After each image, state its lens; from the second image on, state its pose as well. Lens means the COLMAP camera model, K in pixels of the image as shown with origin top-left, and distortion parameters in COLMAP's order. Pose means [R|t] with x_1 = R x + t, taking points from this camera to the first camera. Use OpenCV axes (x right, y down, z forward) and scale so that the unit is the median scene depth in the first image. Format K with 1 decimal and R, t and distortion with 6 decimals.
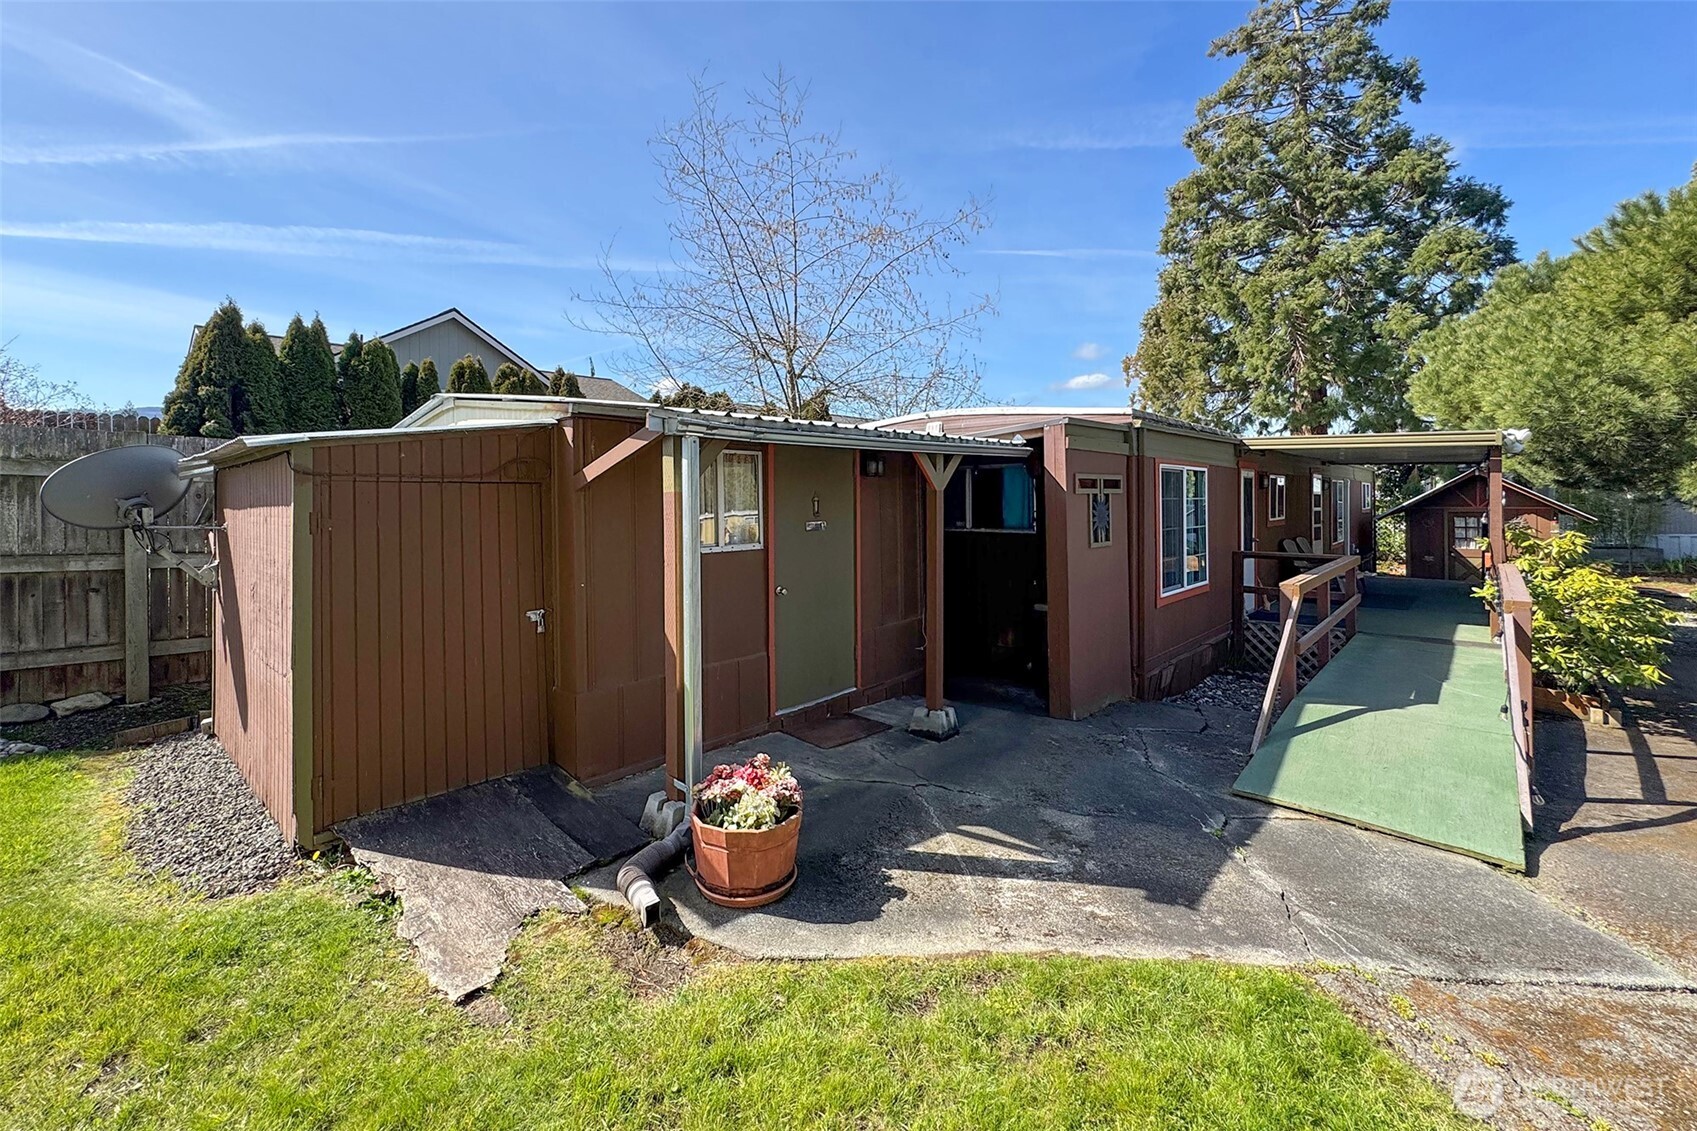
lens RADIAL K [[645.7, 0, 844.9], [0, 645.7, 502.0], [0, 0, 1]] dist [0.001127, 0.000167]
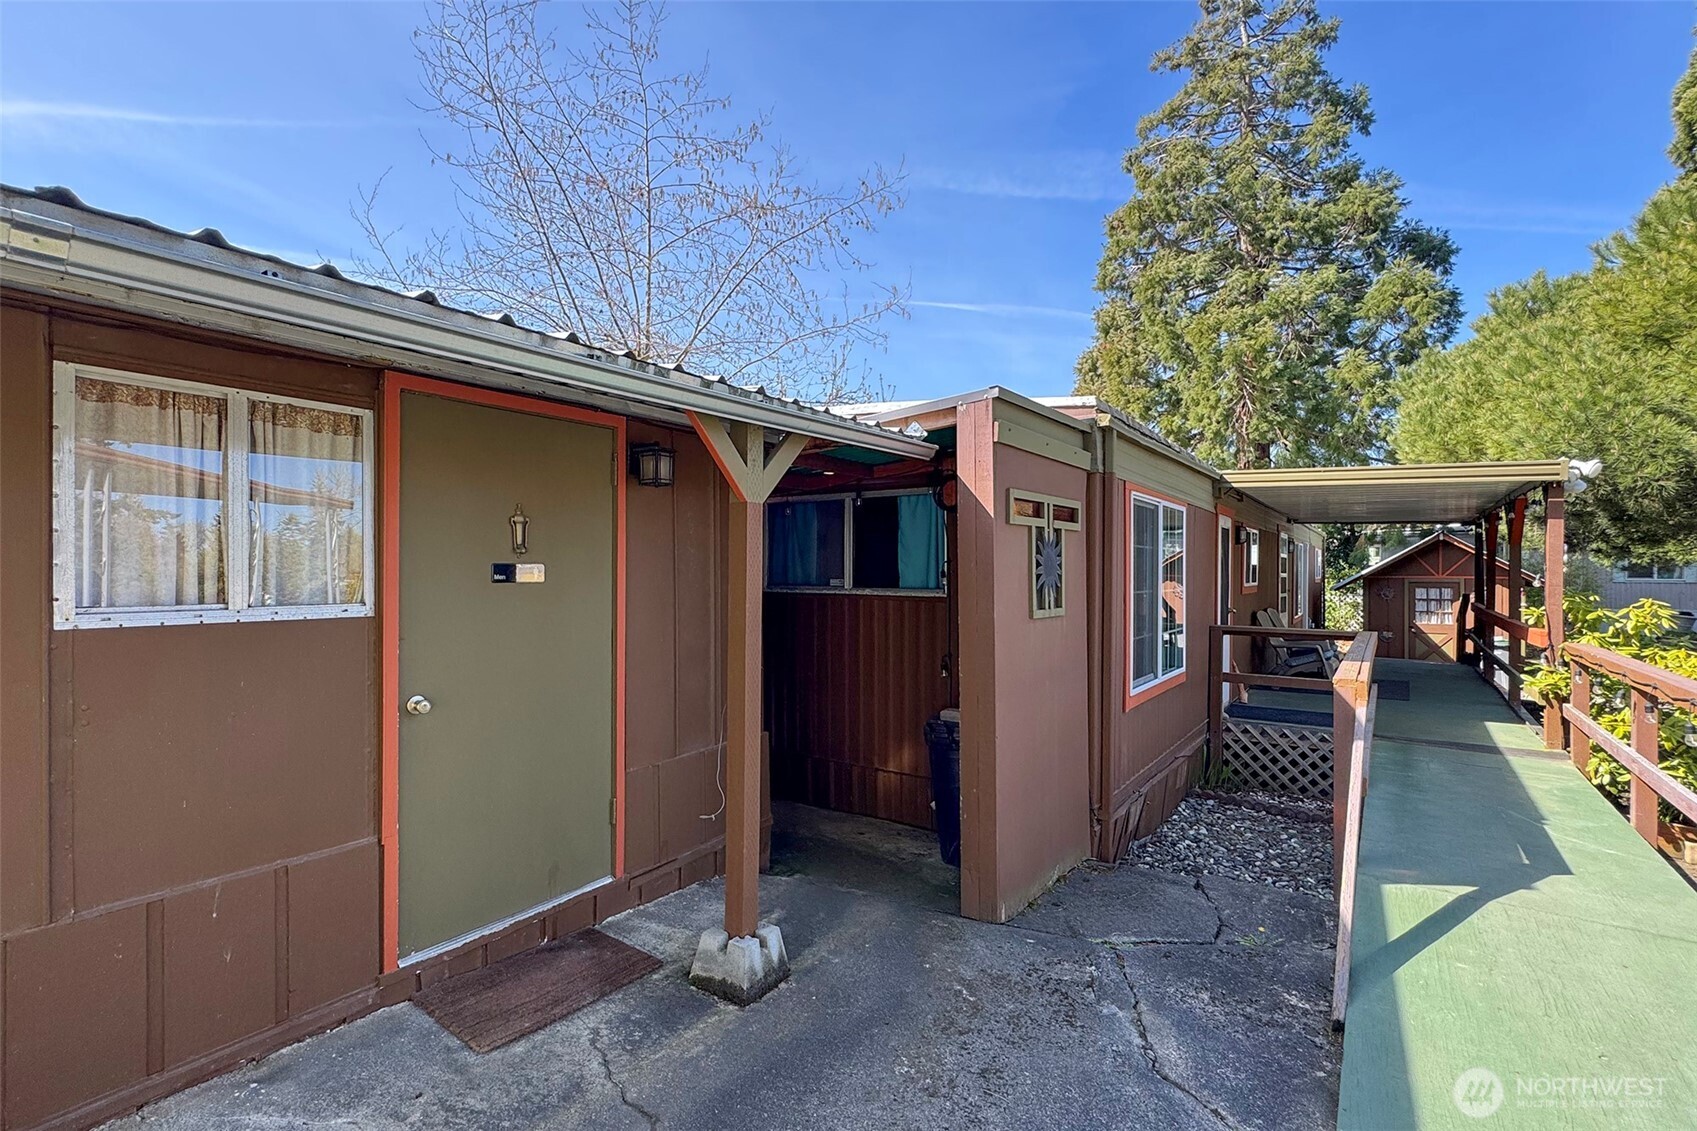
lens RADIAL K [[726.6, 0, 848.5], [0, 726.6, 565.5], [0, 0, 1]] dist [-0.000229, 0.000025]
pose [[0.990708, 0.013220, 0.135362, 0.043807], [-0.012318, 0.999896, -0.007497, 0.010463], [-0.135447, 0.005760, 0.990768, 0.129040]]
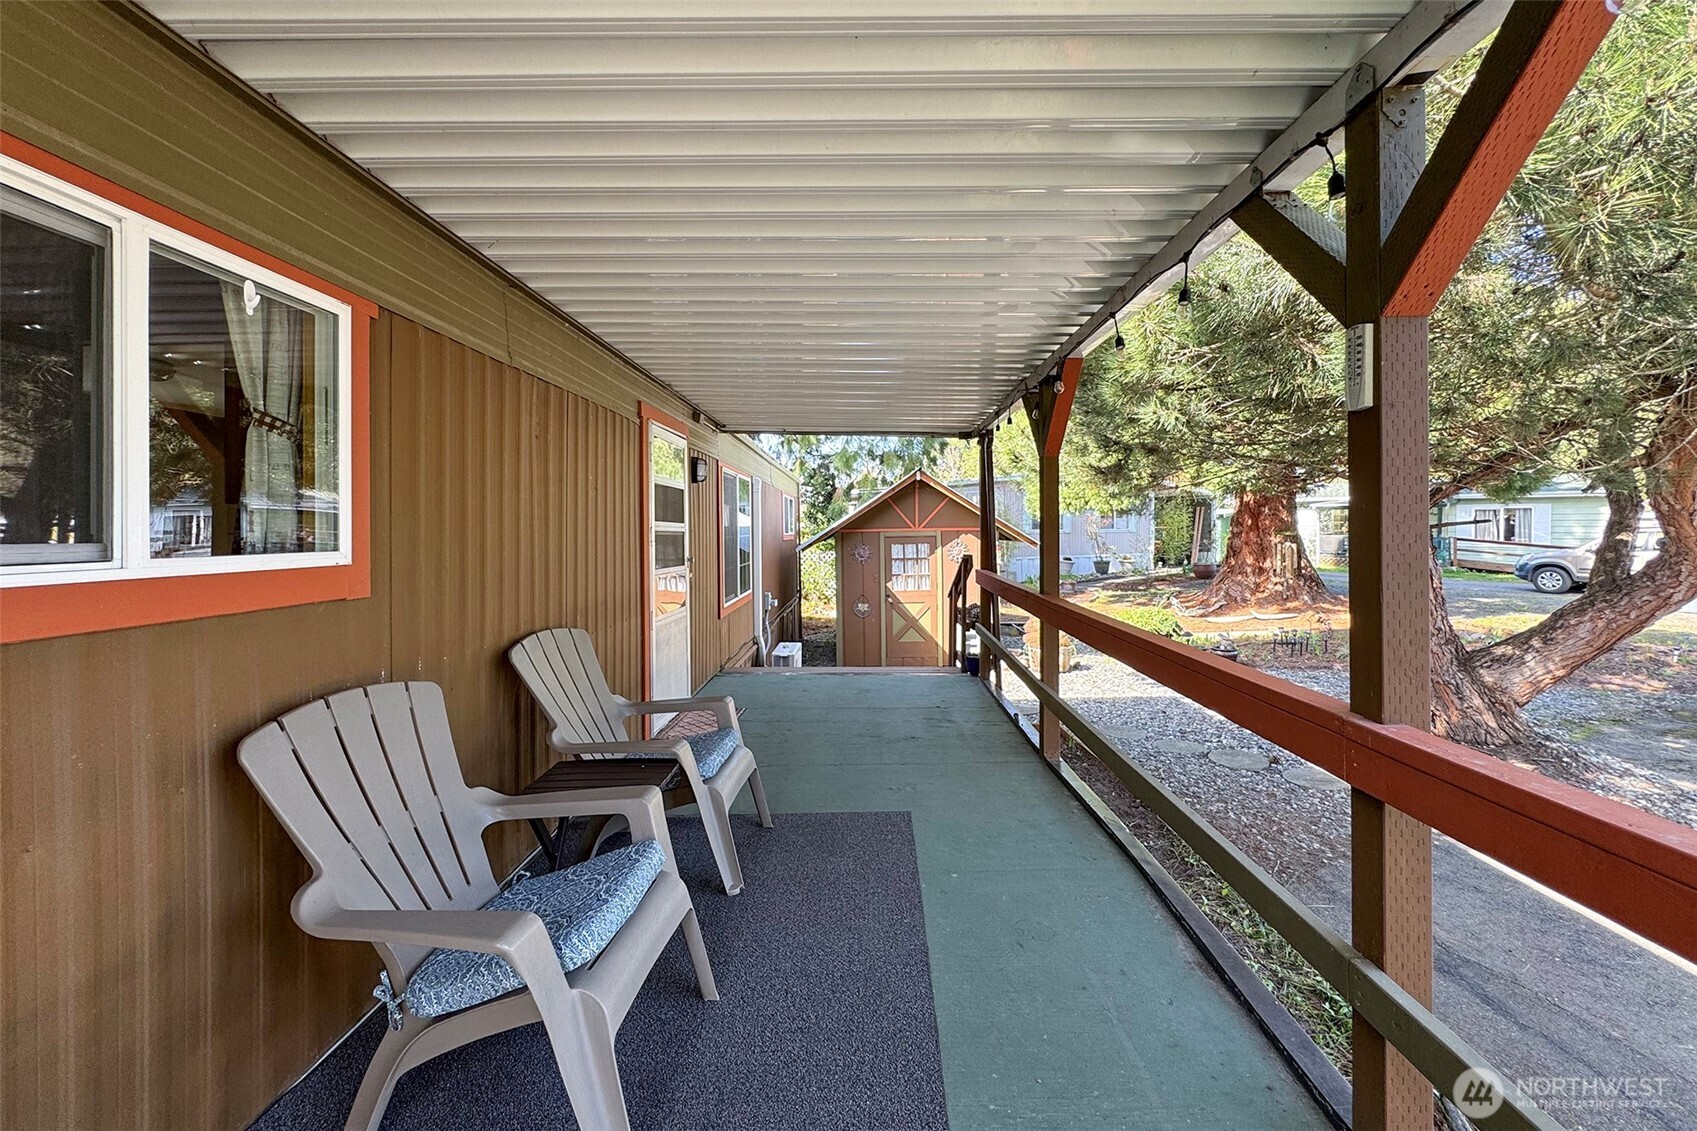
lens RADIAL K [[704.2, 0, 852.3], [0, 704.2, 521.6], [0, 0, 1]] dist [-0.000163, 0.000001]
pose [[0.719442, 0.012675, 0.694437, 0.419699], [-0.004388, 0.999896, -0.013705, 0.010657], [-0.694539, 0.006813, 0.719423, 0.522416]]
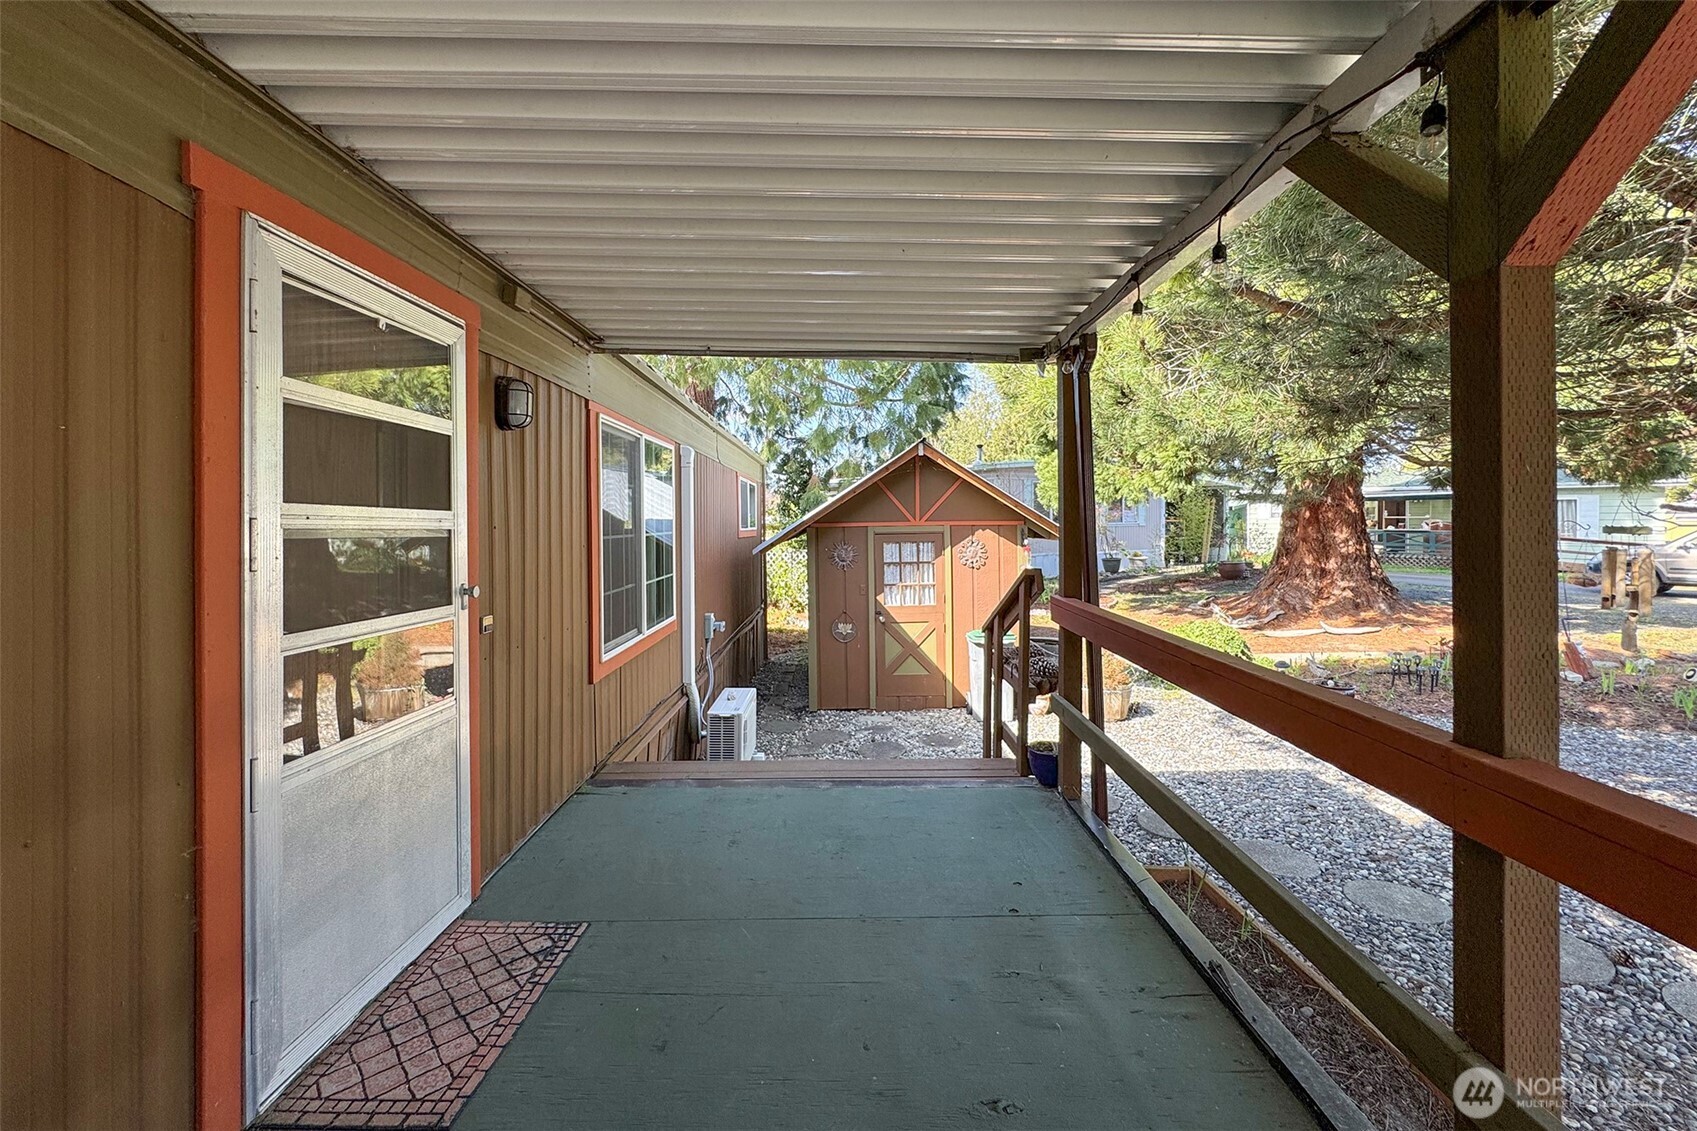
lens RADIAL K [[704.2, 0, 852.3], [0, 704.2, 521.6], [0, 0, 1]] dist [-0.000163, 0.000001]
pose [[0.699066, 0.006252, 0.715030, 0.562177], [-0.004356, 0.999980, -0.004485, 0.009797], [-0.715044, 0.000021, 0.699080, 0.668155]]
